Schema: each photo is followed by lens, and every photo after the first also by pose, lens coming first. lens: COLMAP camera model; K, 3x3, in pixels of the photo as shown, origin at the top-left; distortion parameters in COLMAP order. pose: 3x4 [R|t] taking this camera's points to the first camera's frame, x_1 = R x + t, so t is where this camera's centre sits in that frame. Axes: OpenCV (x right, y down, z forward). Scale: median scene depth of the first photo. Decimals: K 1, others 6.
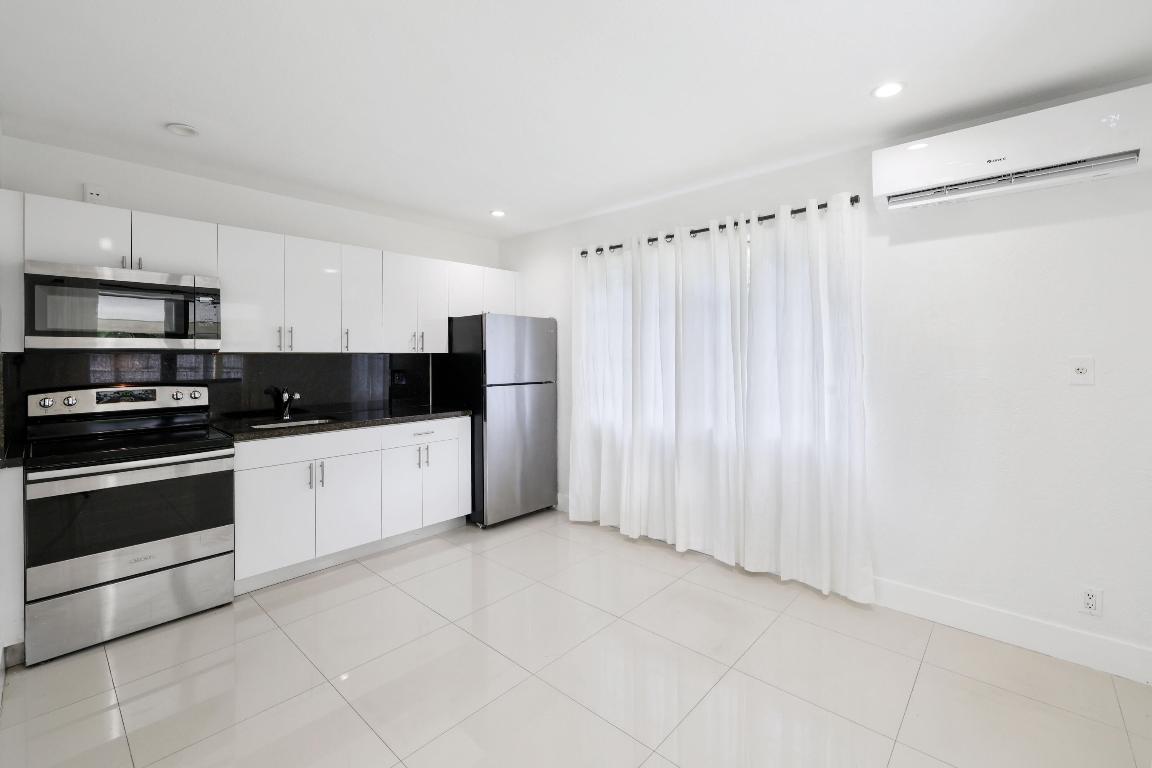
lens RADIAL K [[489.3, 0, 559.0], [0, 489.3, 357.4], [0, 0, 1]] dist [0.003597, -0.000557]
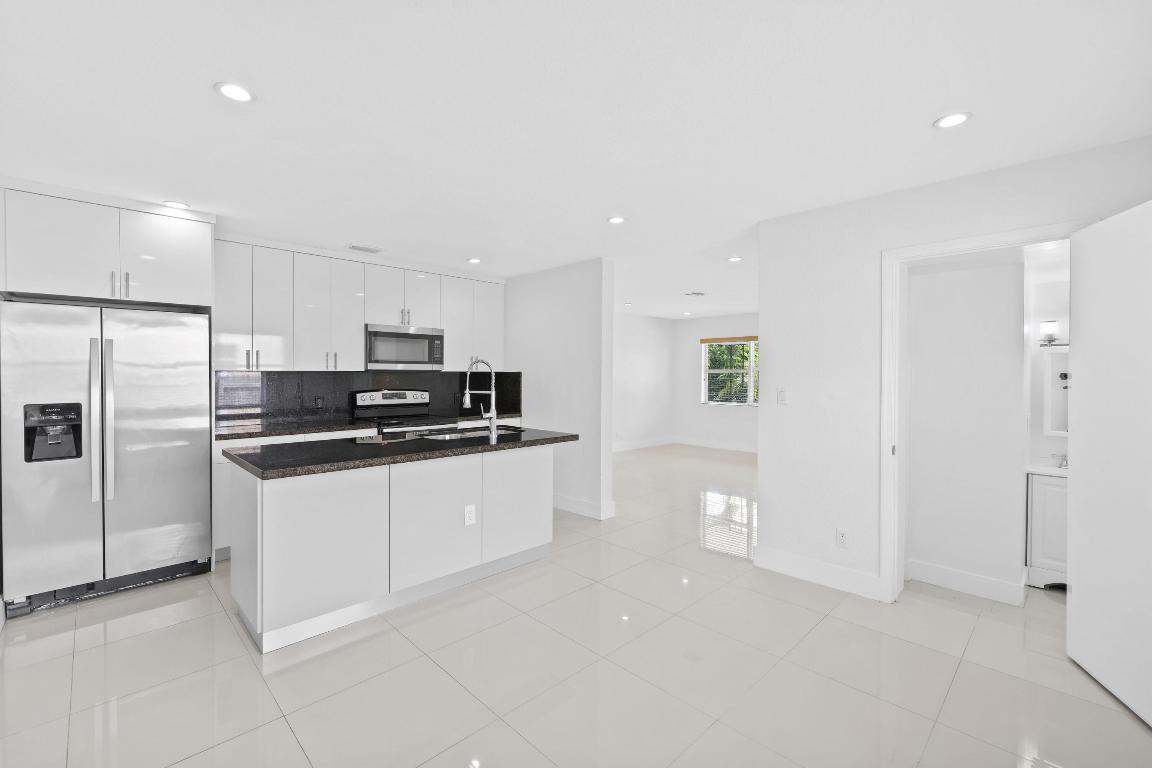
lens RADIAL K [[489.3, 0, 574.4], [0, 489.3, 377.4], [0, 0, 1]] dist [0.003597, -0.000557]
pose [[0.999463, 0.008366, -0.031680, -0.169557], [-0.008314, 0.999964, 0.001778, 0.002838], [0.031693, -0.001514, 0.999496, -0.751190]]
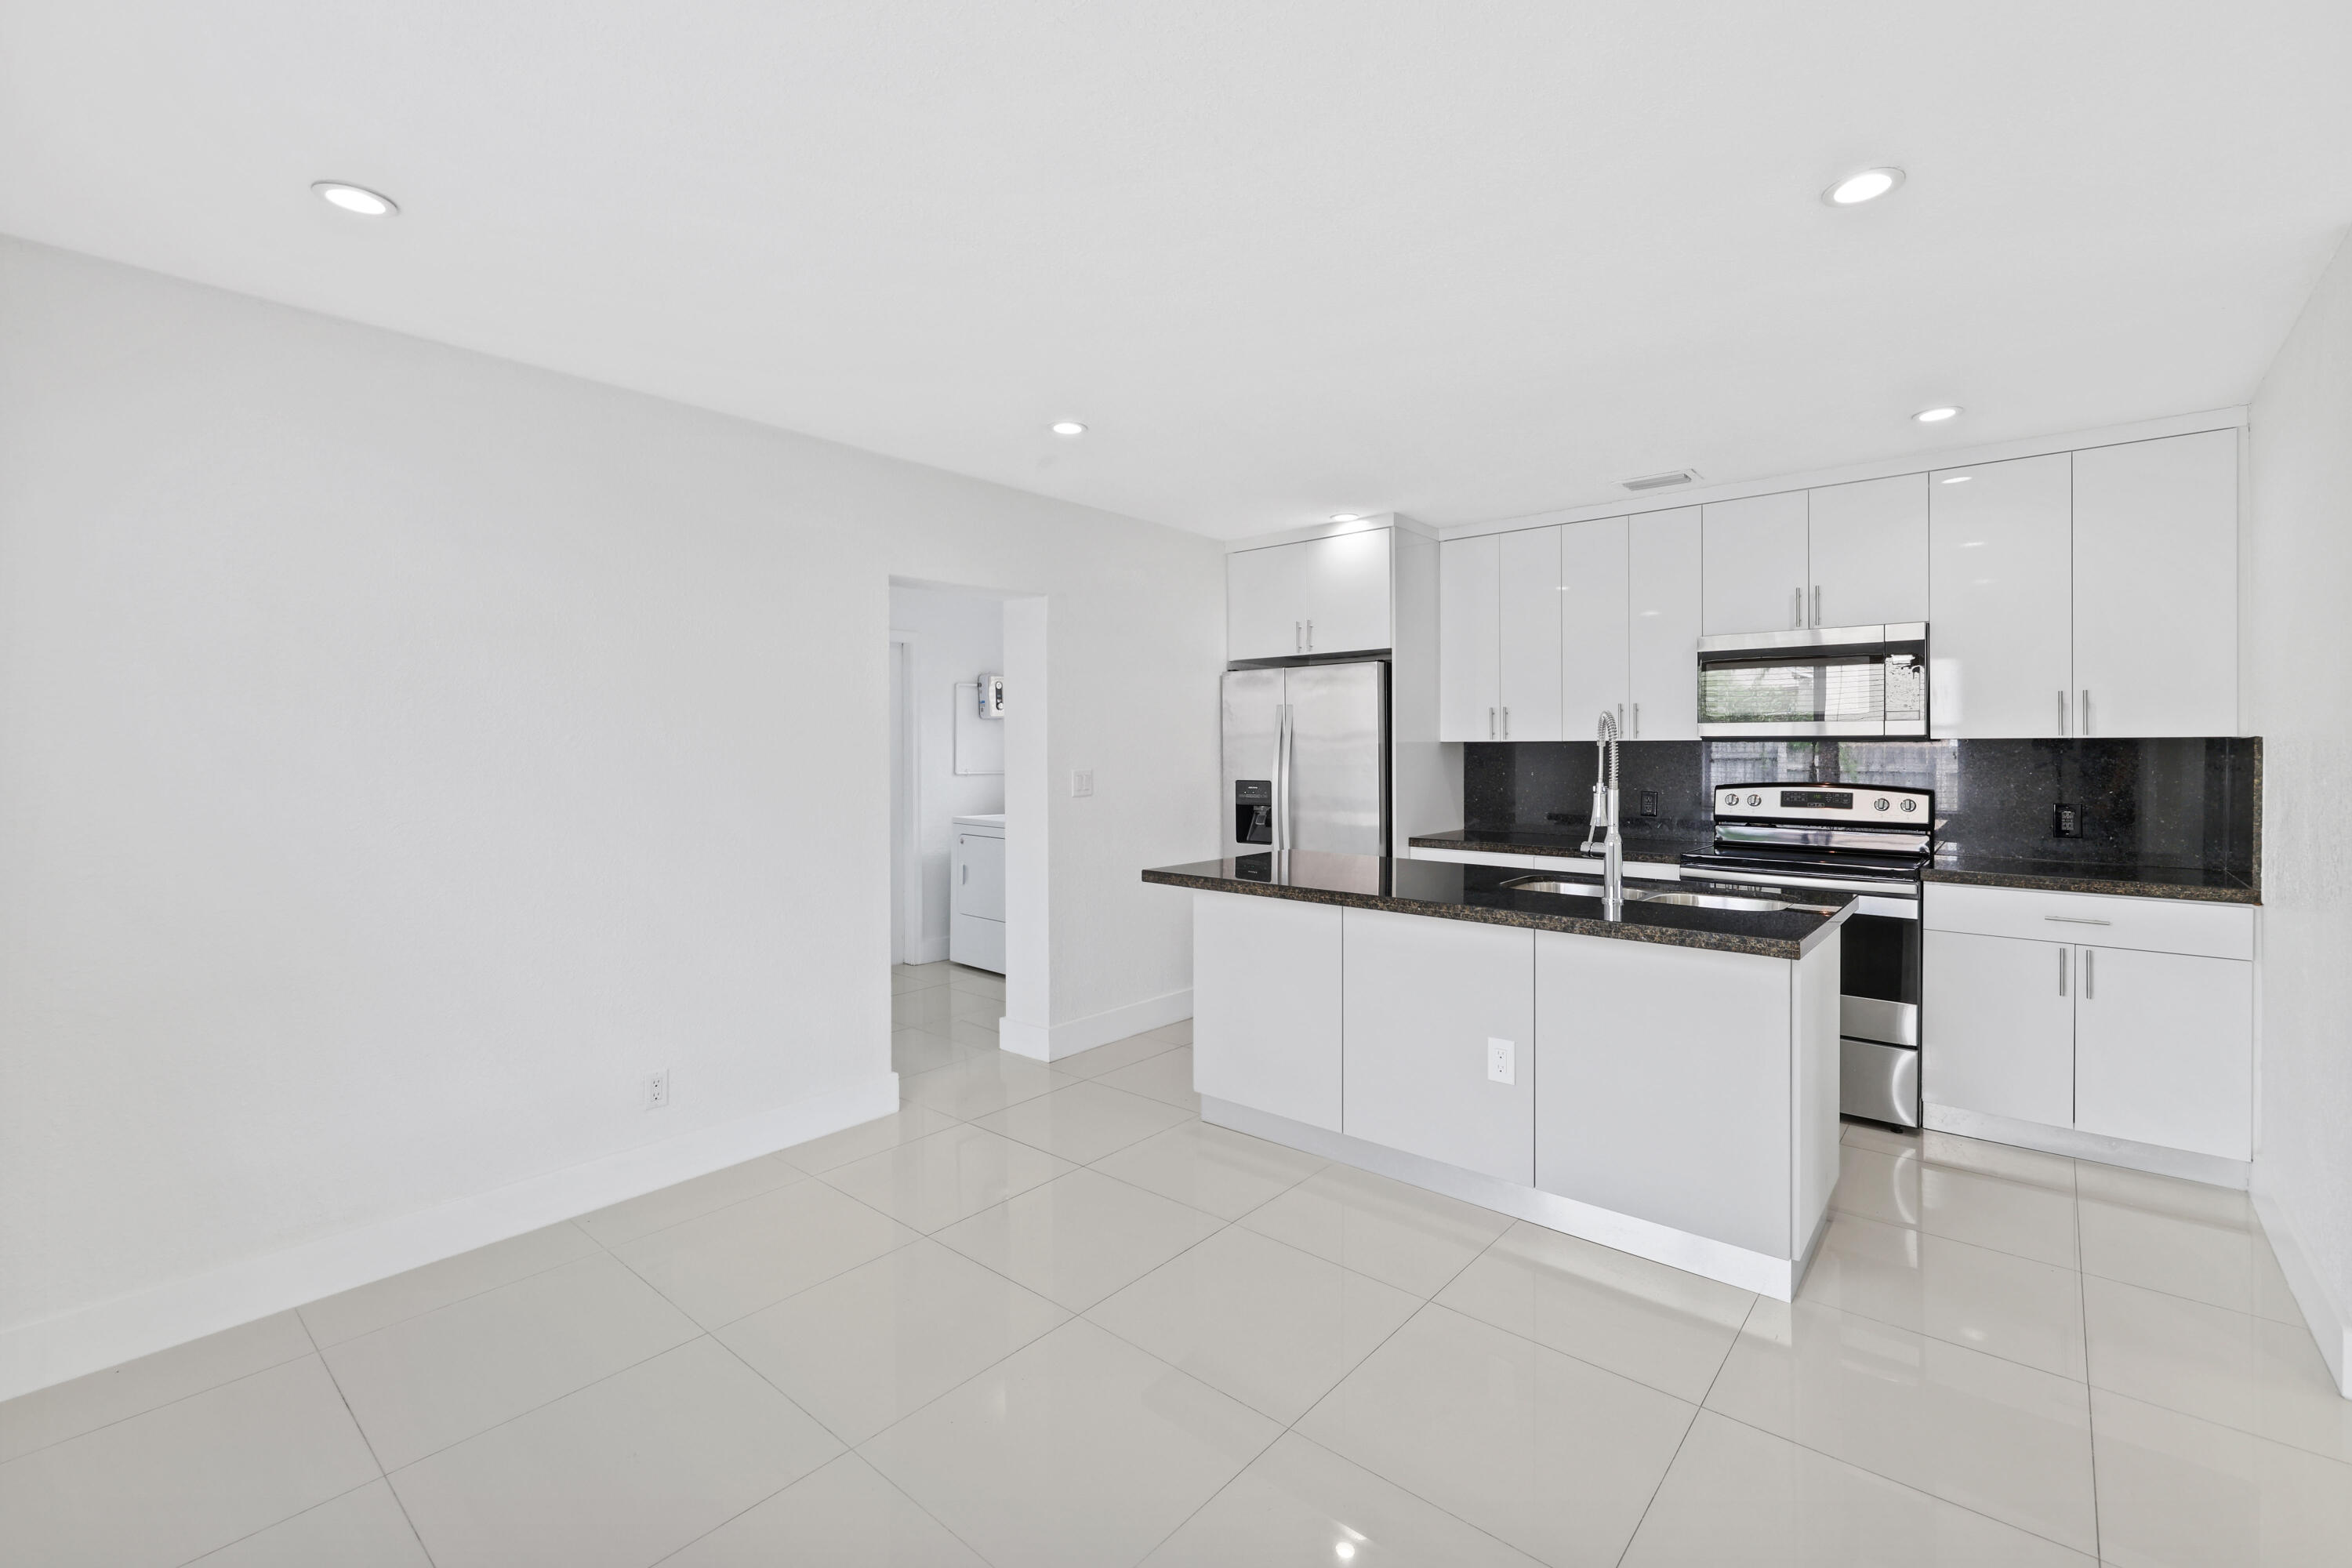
lens RADIAL K [[999.0, 0, 1193.9], [0, 999.0, 749.9], [0, 0, 1]] dist [0.003597, -0.000557]
pose [[0.059601, 0.008760, -0.998184, 0.553895], [-0.003236, 0.999958, 0.008582, -0.005235], [0.998217, 0.002718, 0.059627, -0.023365]]
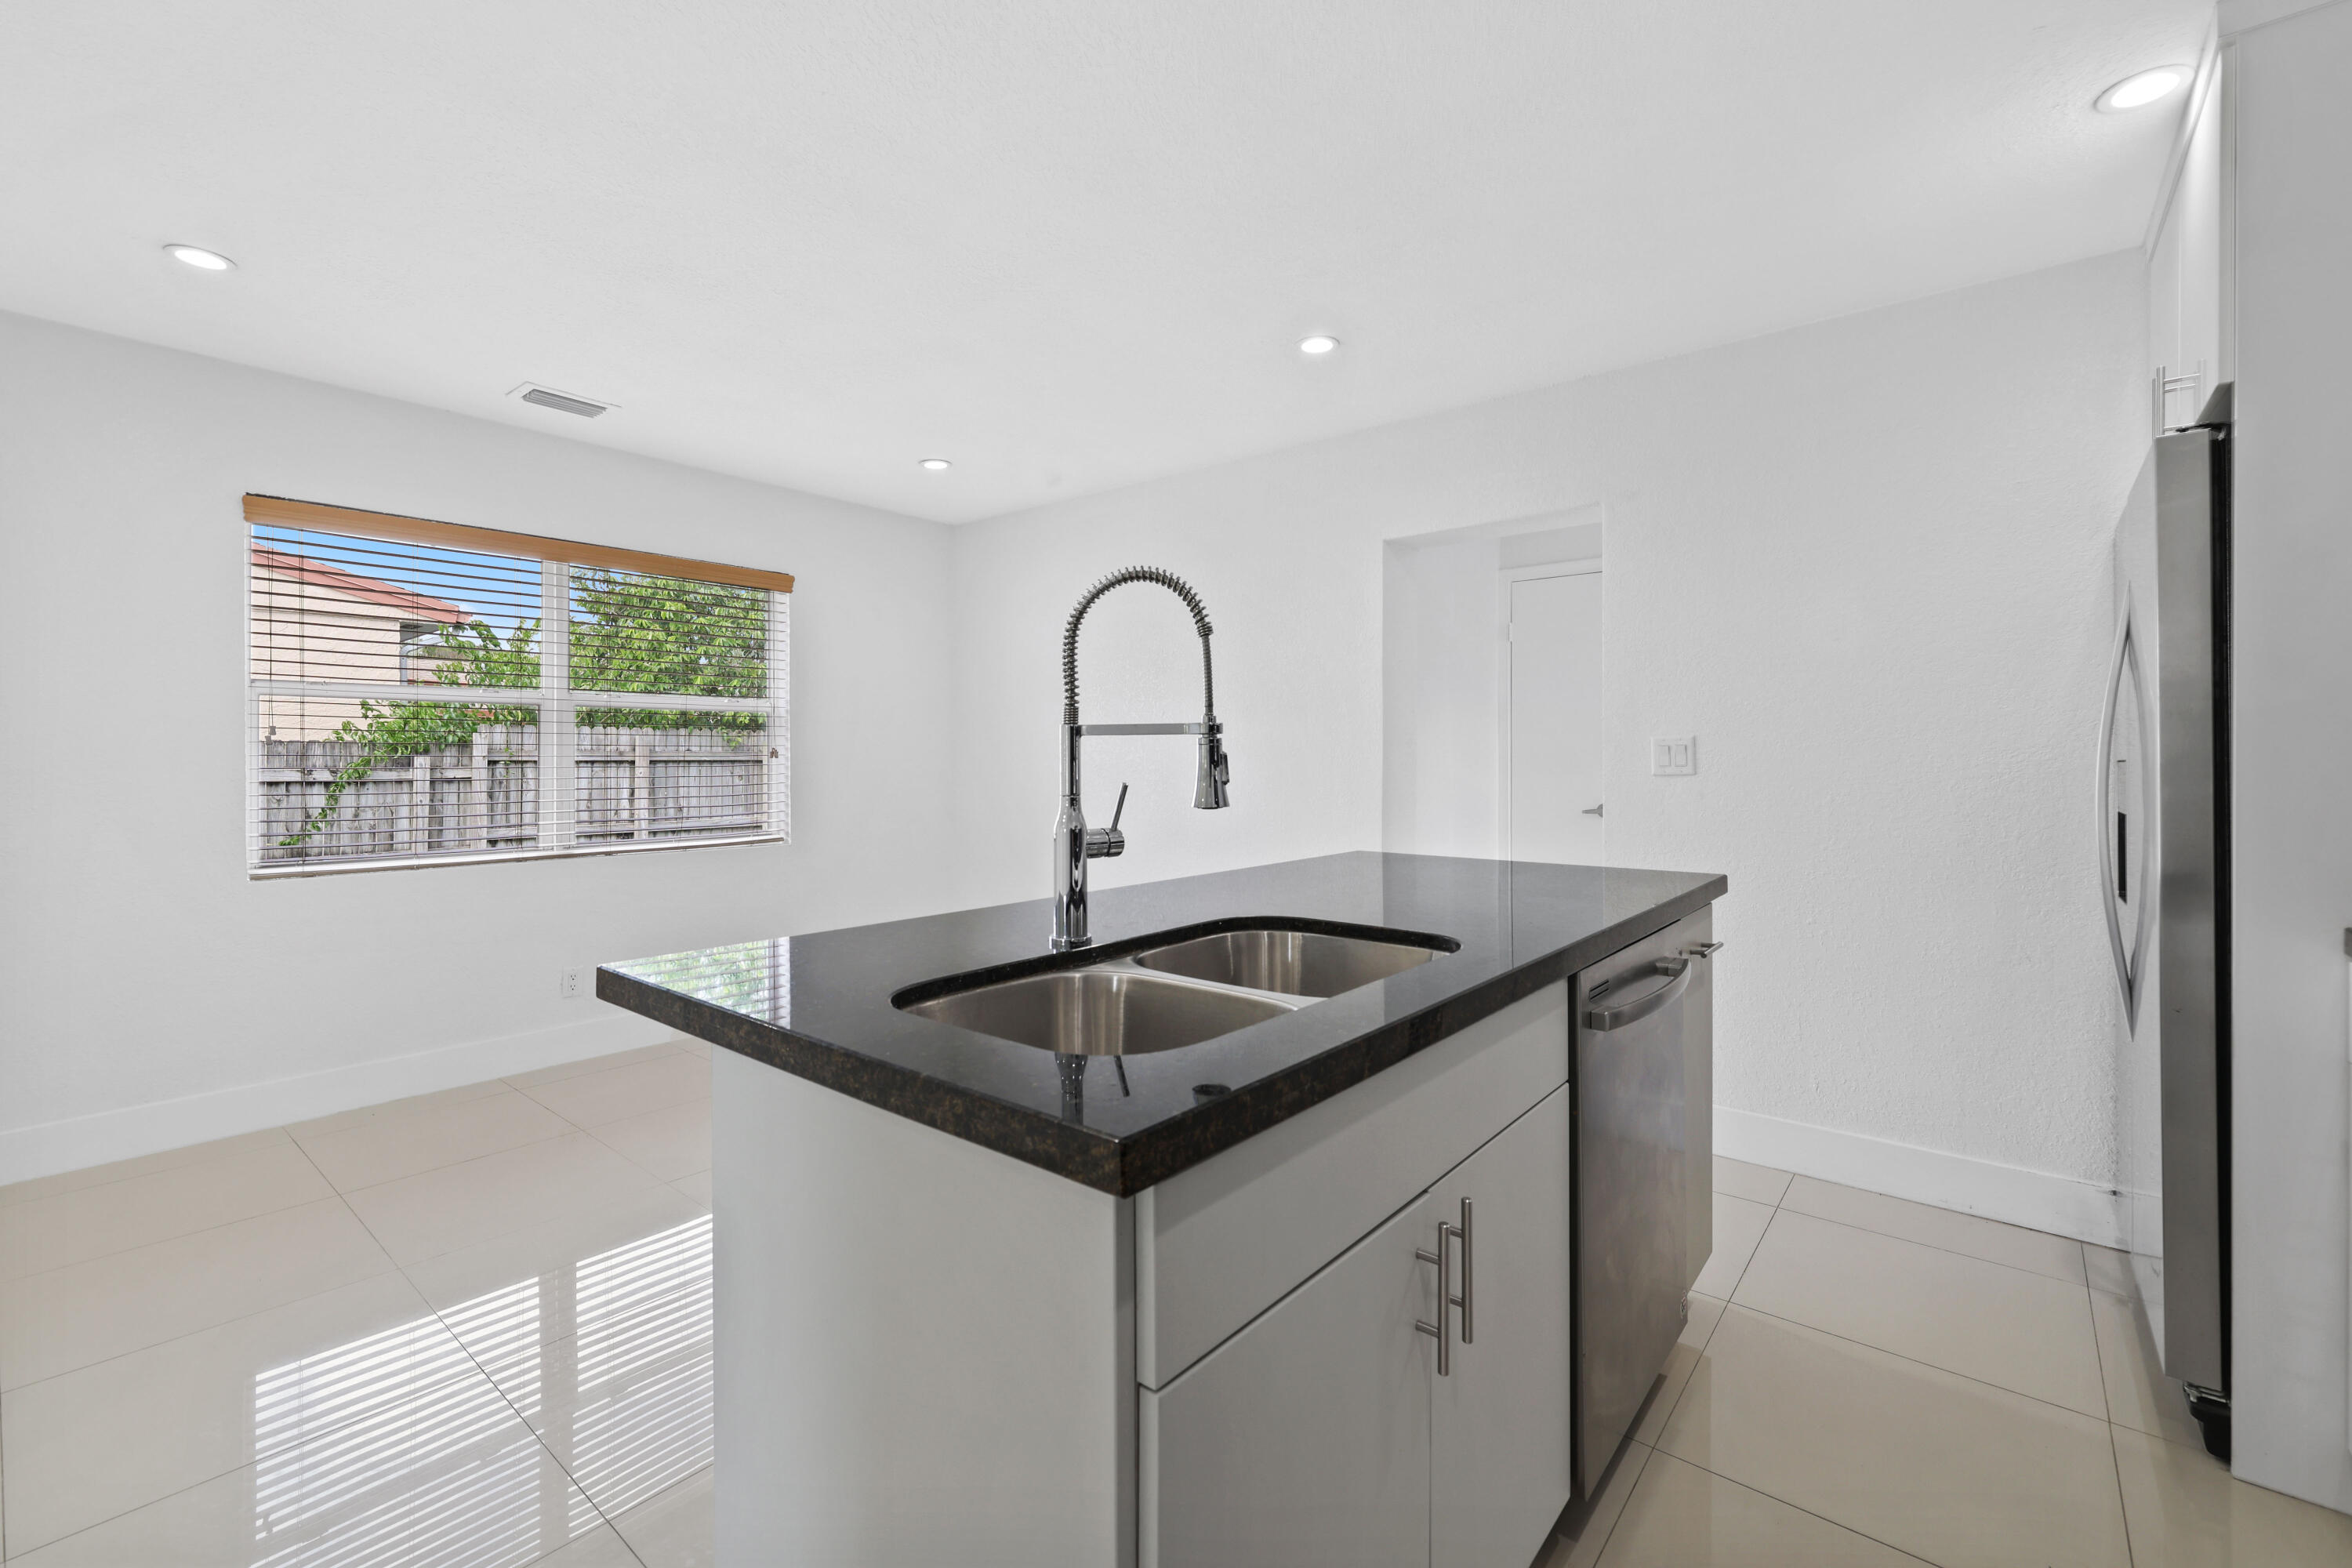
lens RADIAL K [[999.0, 0, 1164.9], [0, 999.0, 750.4], [0, 0, 1]] dist [0.003597, -0.000557]
pose [[-0.998199, 0.003337, -0.059894, -0.429900], [0.003404, 0.999994, -0.001016, 0.055395], [0.059890, -0.001218, -0.998204, 0.968047]]
